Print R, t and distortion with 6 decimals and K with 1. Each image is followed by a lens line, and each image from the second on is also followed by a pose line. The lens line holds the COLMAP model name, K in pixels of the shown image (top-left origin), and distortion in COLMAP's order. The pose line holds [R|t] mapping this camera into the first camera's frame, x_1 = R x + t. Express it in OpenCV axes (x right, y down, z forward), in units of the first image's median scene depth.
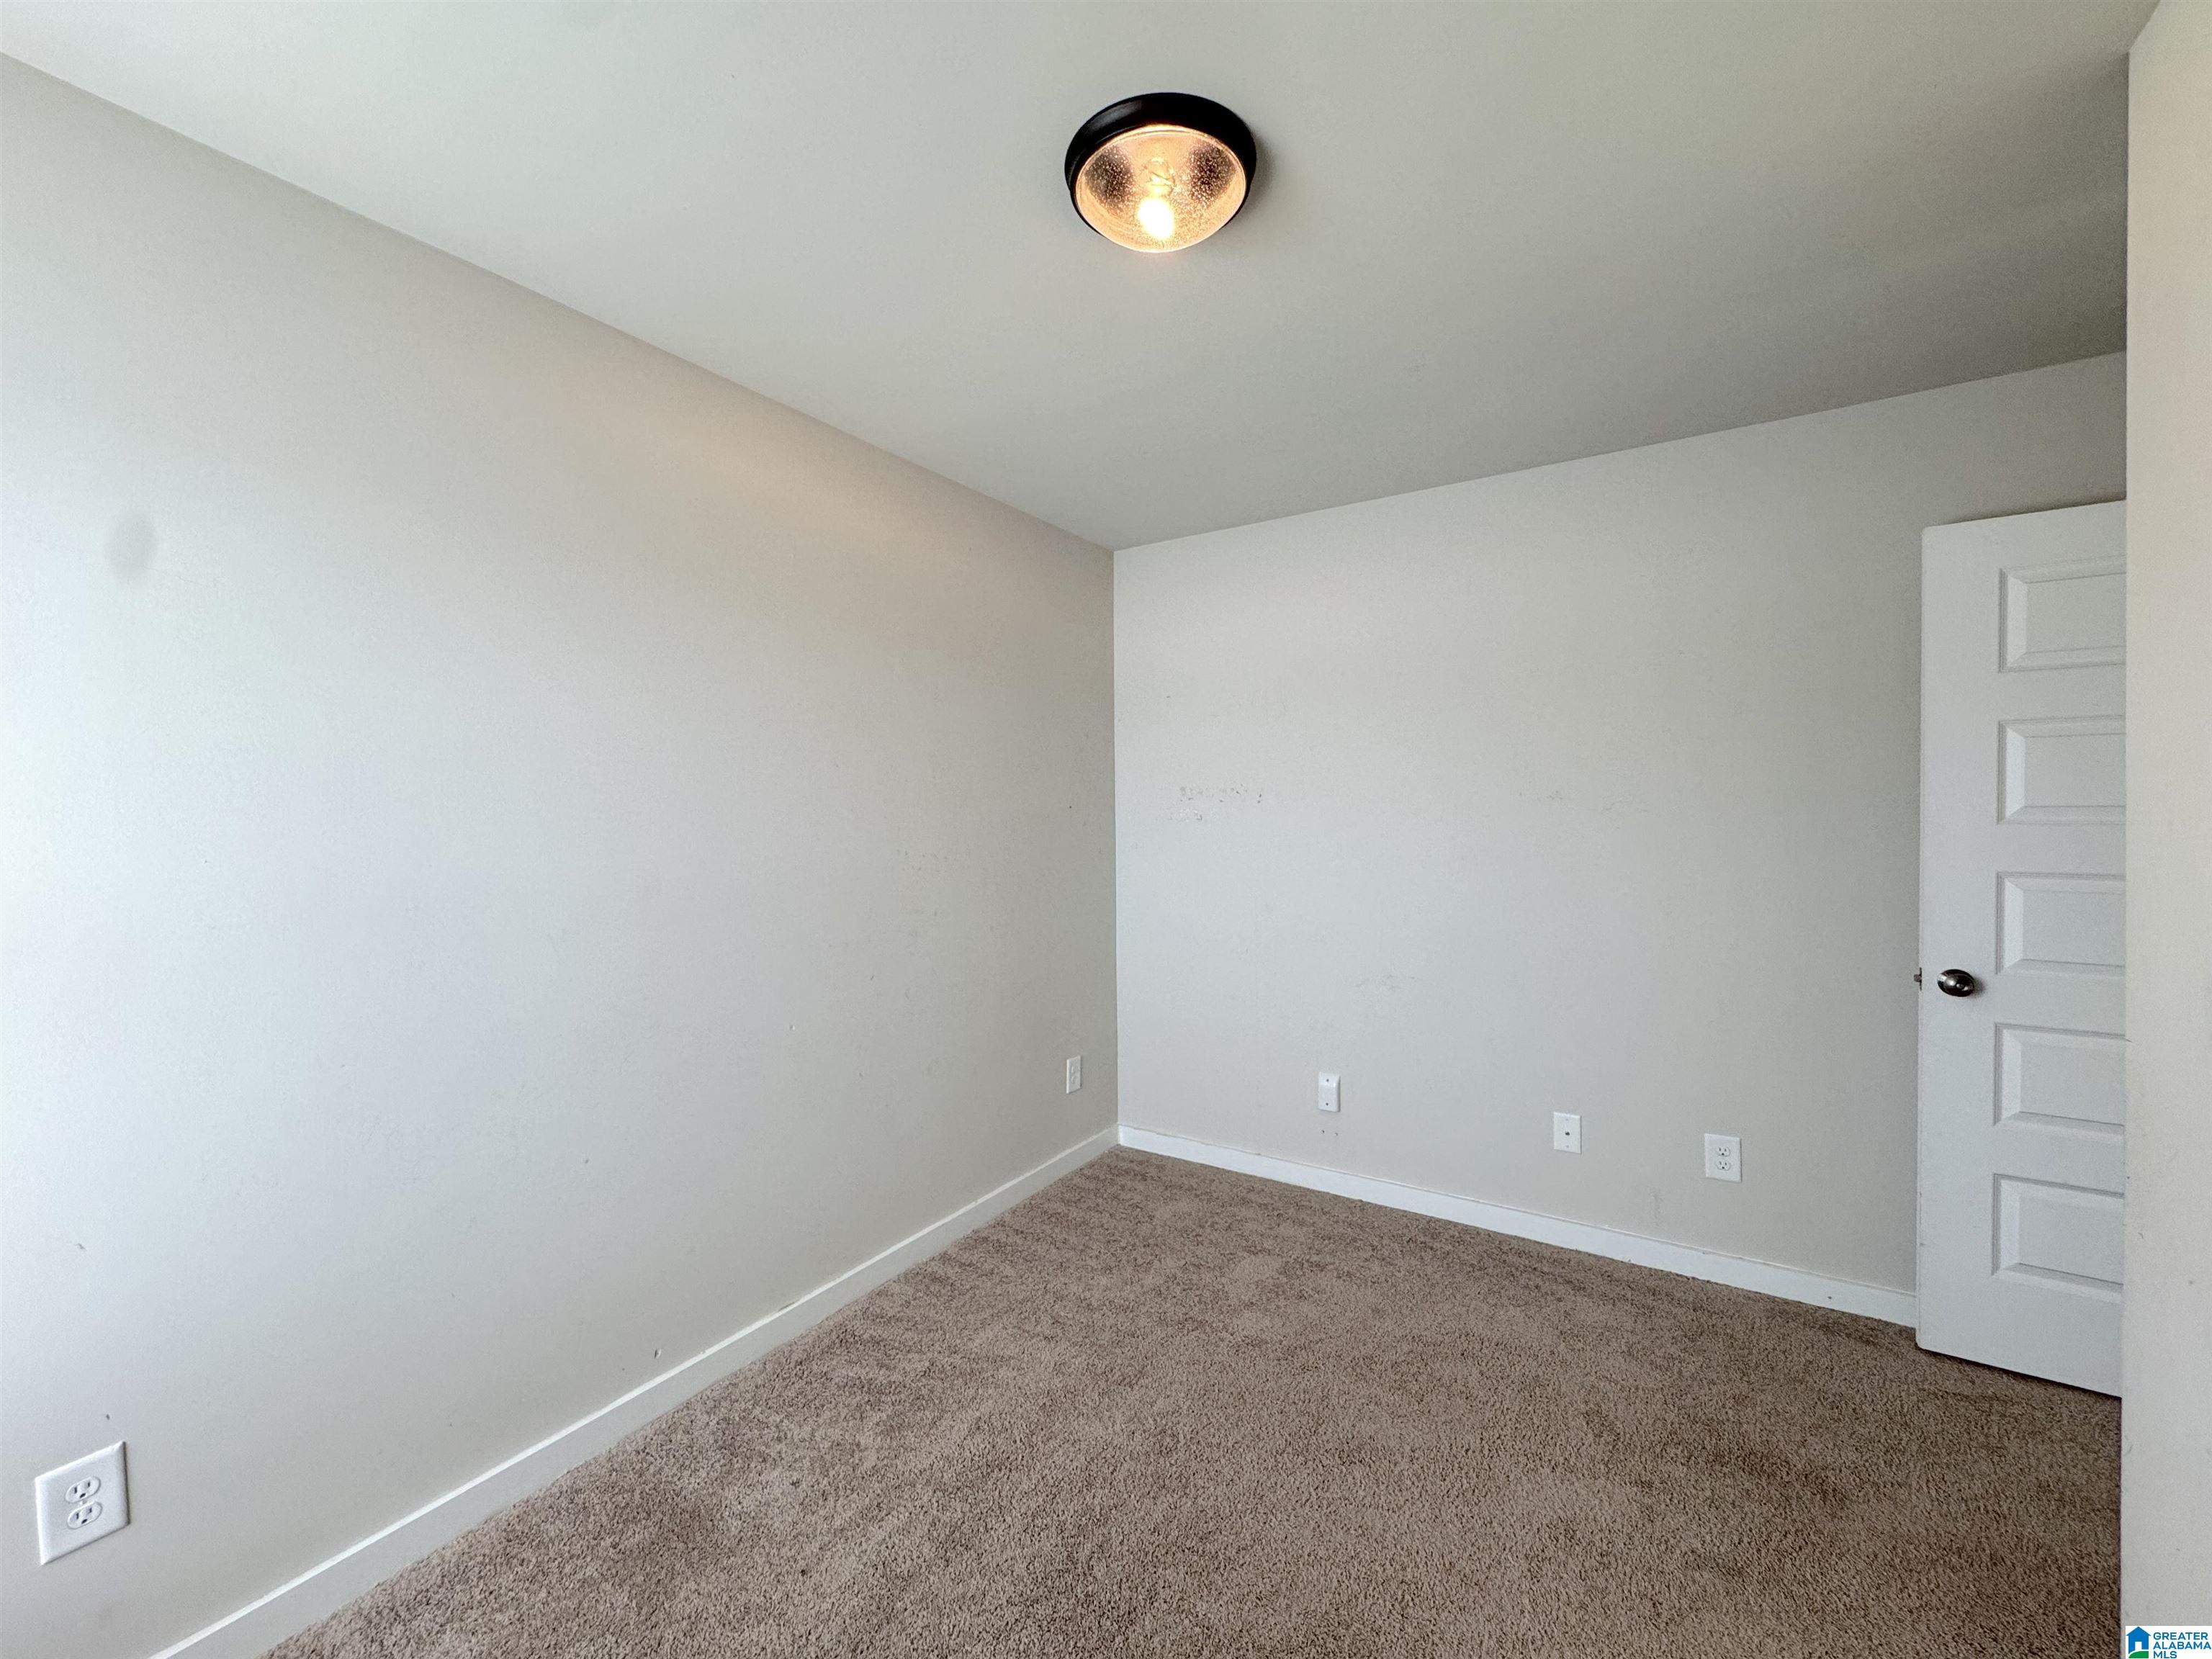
lens RADIAL K [[888.2, 0, 1105.4], [0, 888.2, 826.8], [0, 0, 1]] dist [-0.001761, 0.000283]
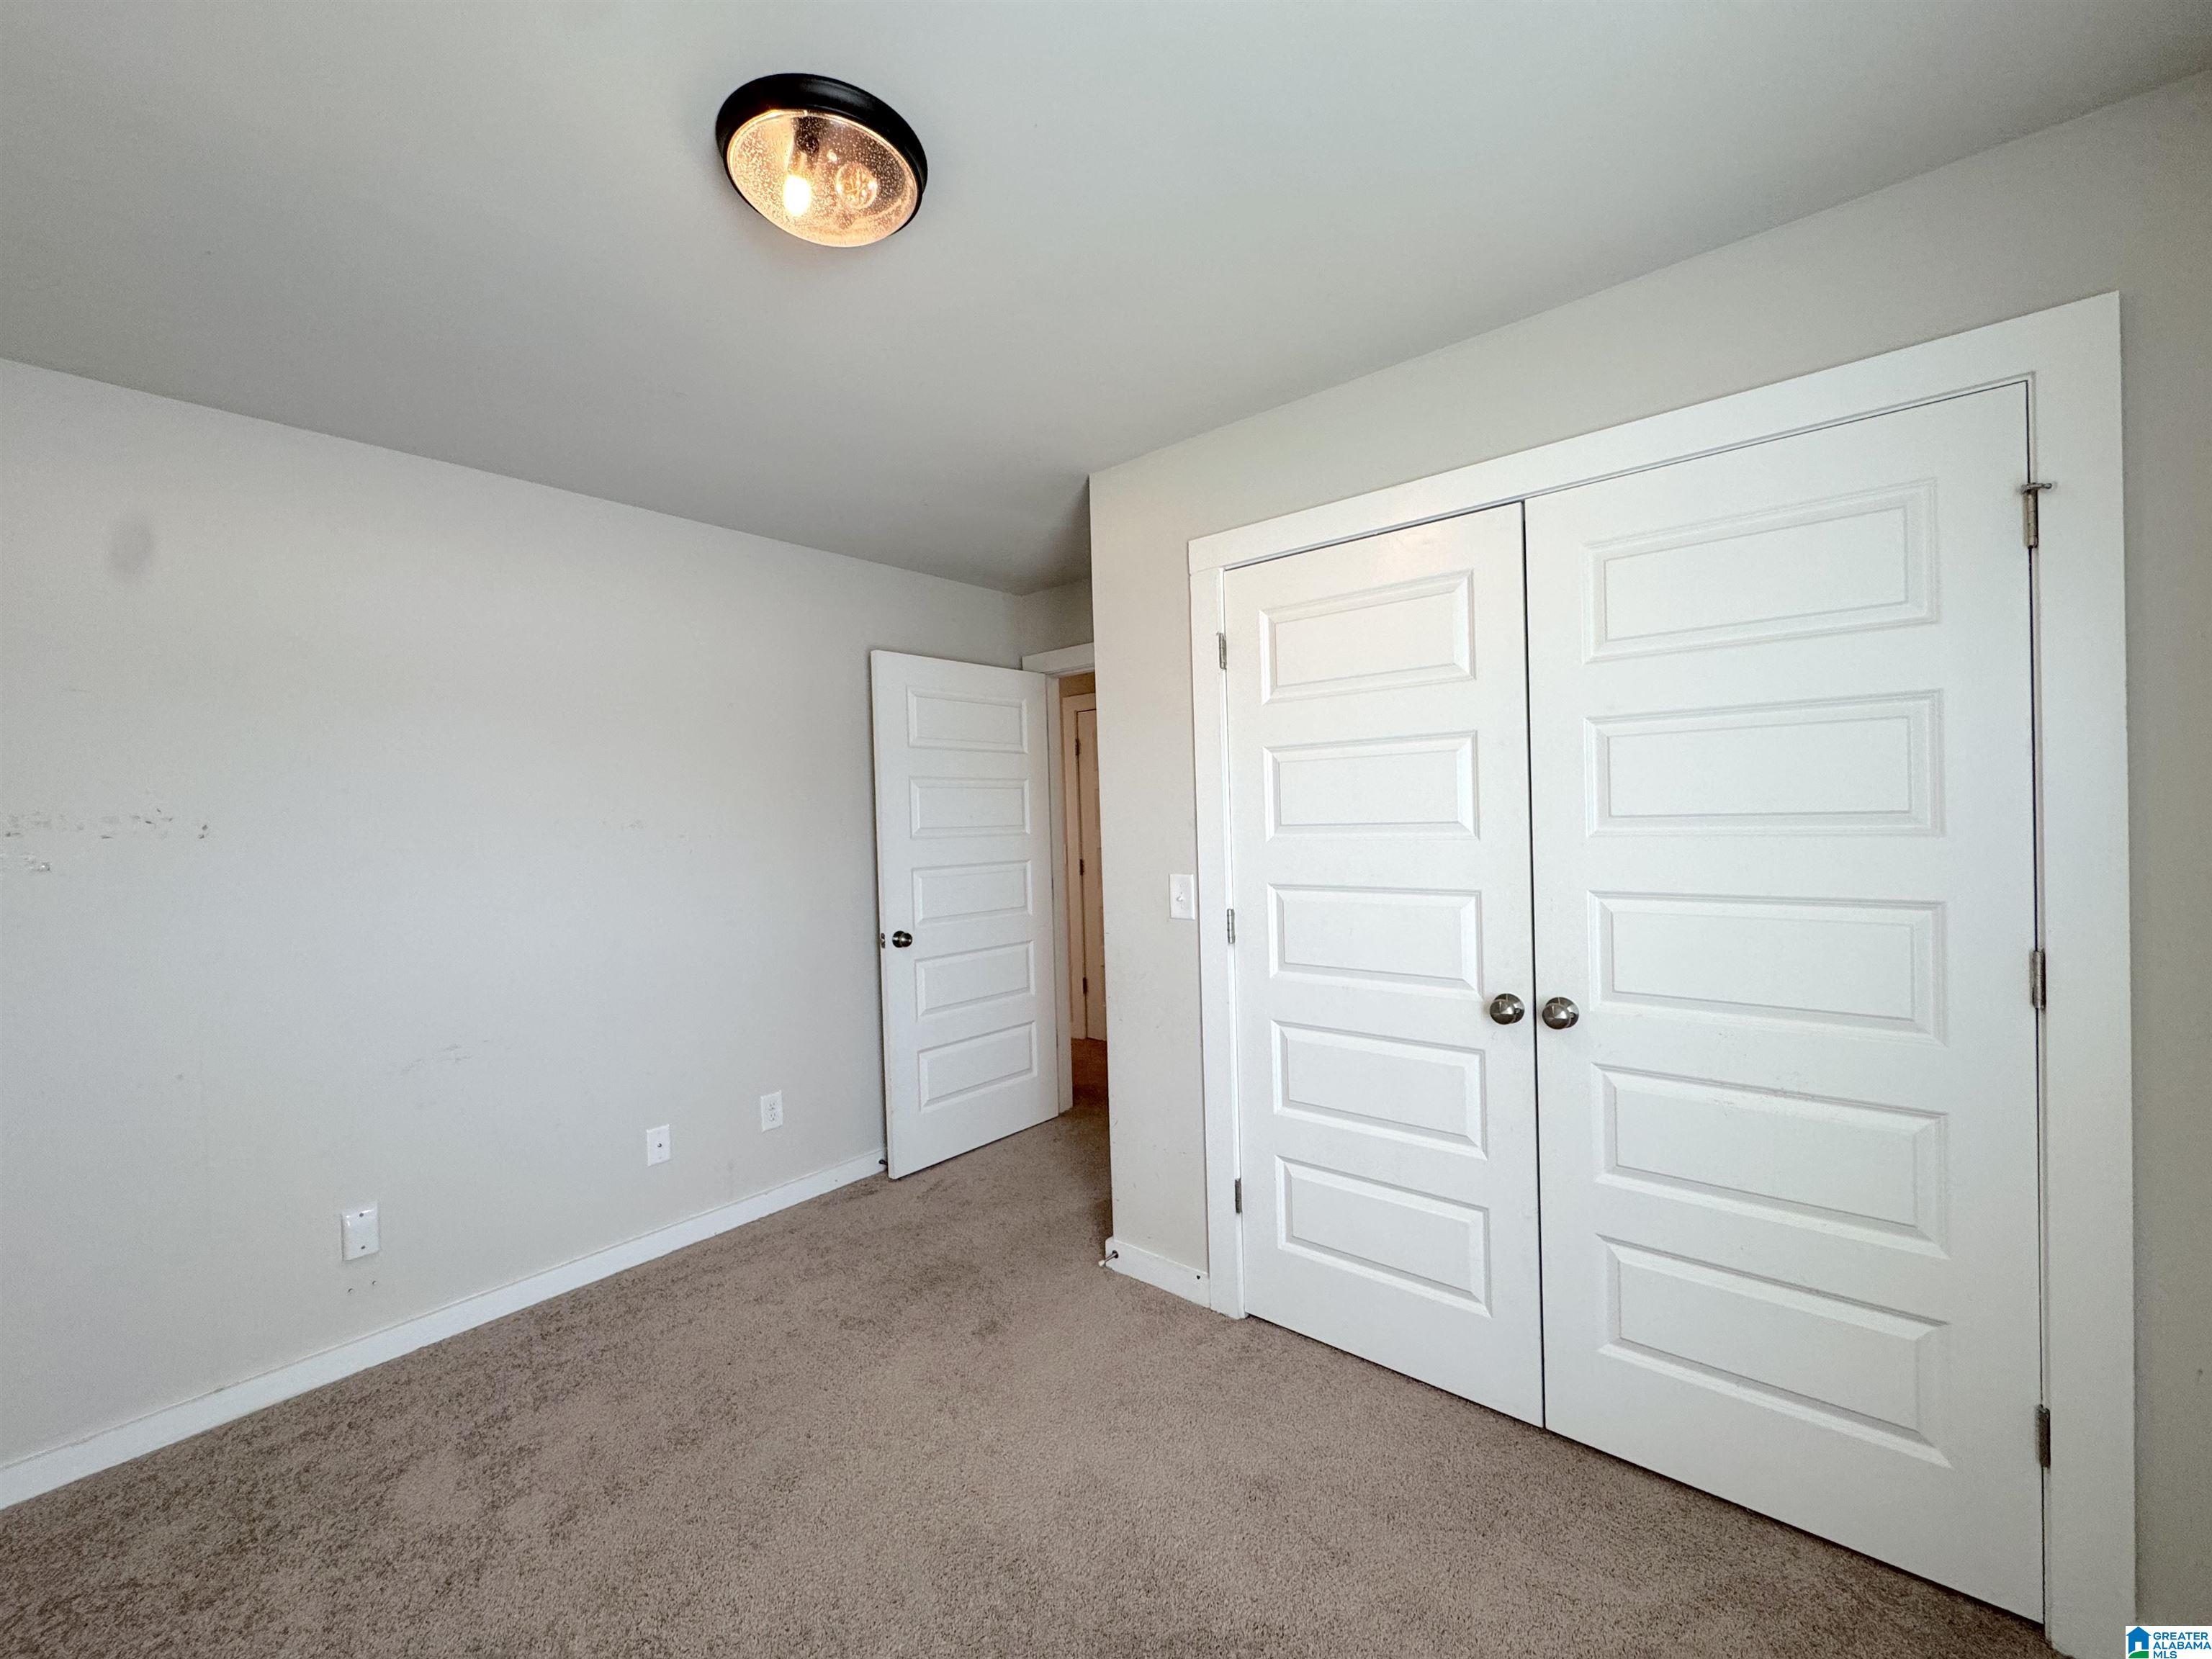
lens RADIAL K [[888.2, 0, 1105.4], [0, 888.2, 826.8], [0, 0, 1]] dist [-0.001761, 0.000283]
pose [[0.128724, -0.006855, 0.991657, -0.492669], [0.044080, 0.999027, 0.001184, -0.009647], [-0.990700, 0.043559, 0.128901, 0.357272]]
